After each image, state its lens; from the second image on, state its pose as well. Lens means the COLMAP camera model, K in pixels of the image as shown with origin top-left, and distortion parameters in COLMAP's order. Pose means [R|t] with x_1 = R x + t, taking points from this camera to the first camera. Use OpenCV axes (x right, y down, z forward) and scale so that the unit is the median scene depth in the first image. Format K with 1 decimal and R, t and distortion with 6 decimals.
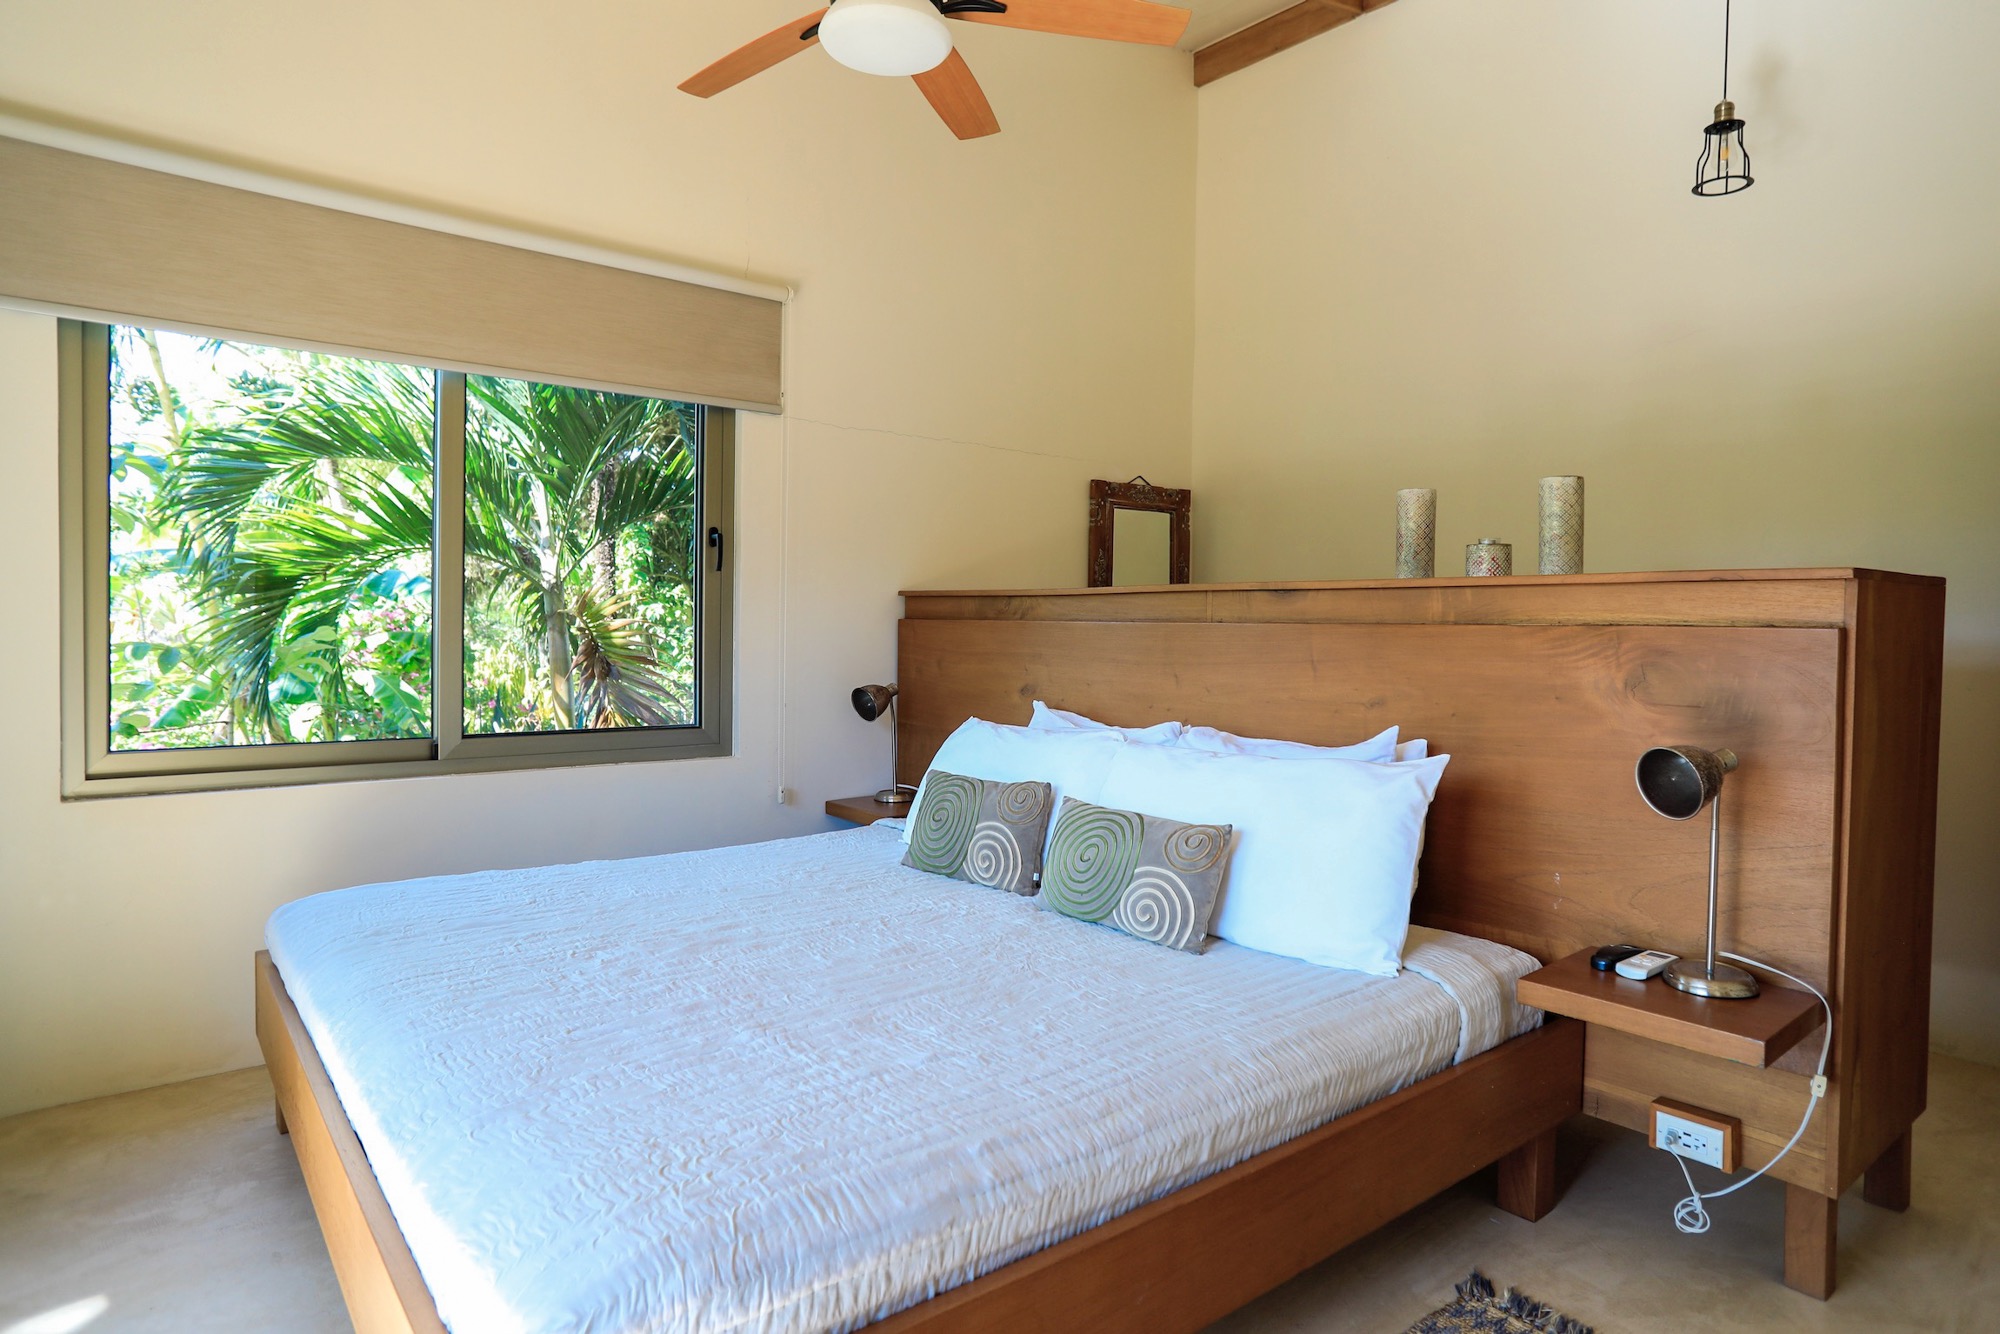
lens RADIAL K [[1143.4, 0, 1006.0], [0, 1143.4, 665.3], [0, 0, 1]] dist [-0.050227, 0.036775]
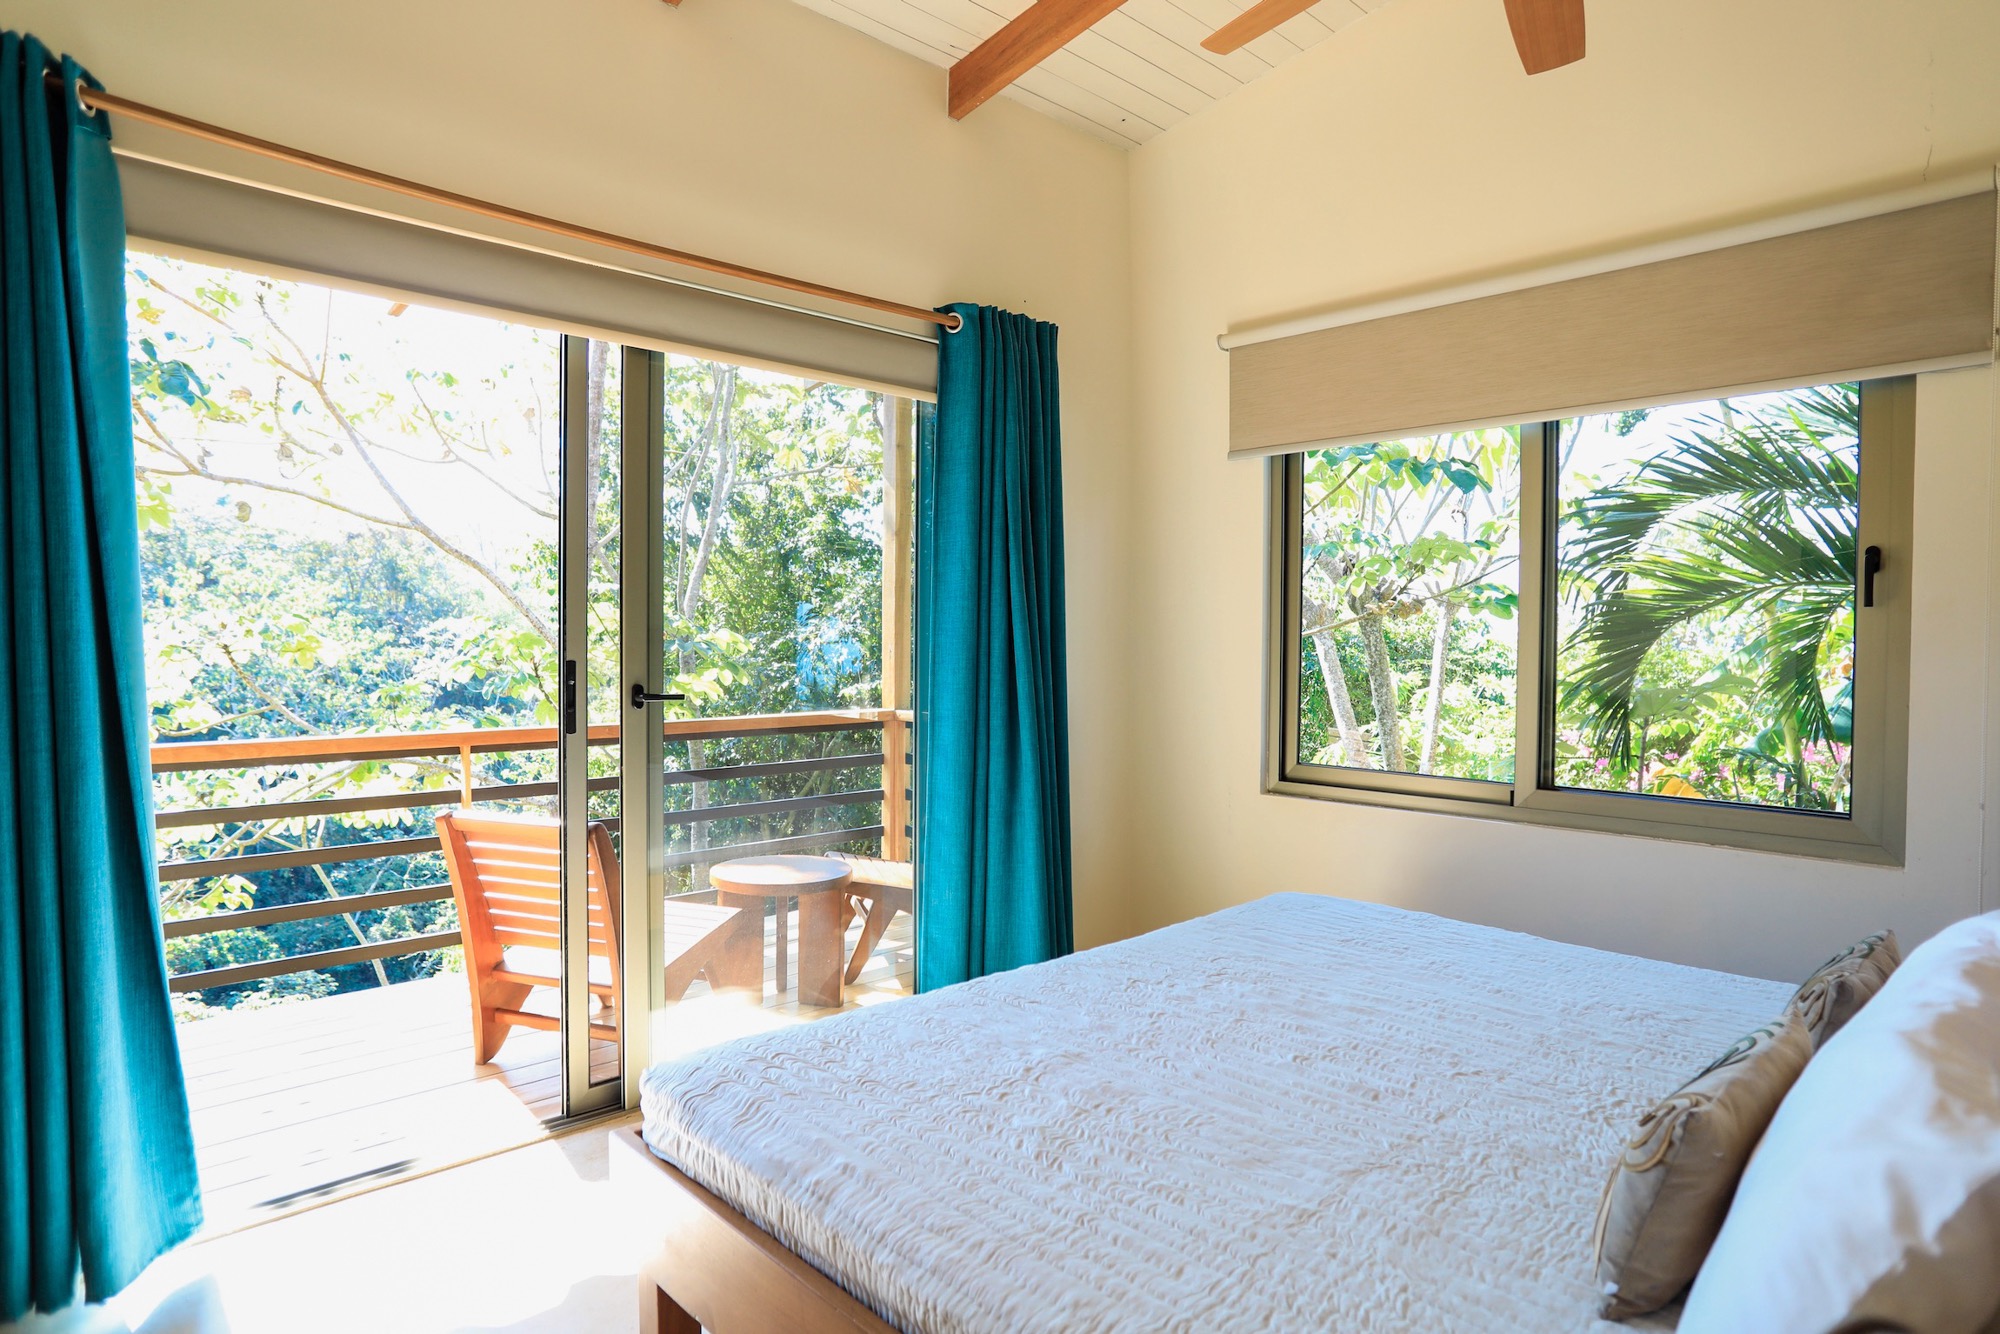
lens RADIAL K [[1143.4, 0, 1006.0], [0, 1143.4, 665.3], [0, 0, 1]] dist [-0.050227, 0.036775]
pose [[0.075829, 0.014363, -0.997017, 0.684079], [-0.036993, 0.999248, 0.011582, -0.054886], [0.996434, 0.036004, 0.076304, 0.656986]]
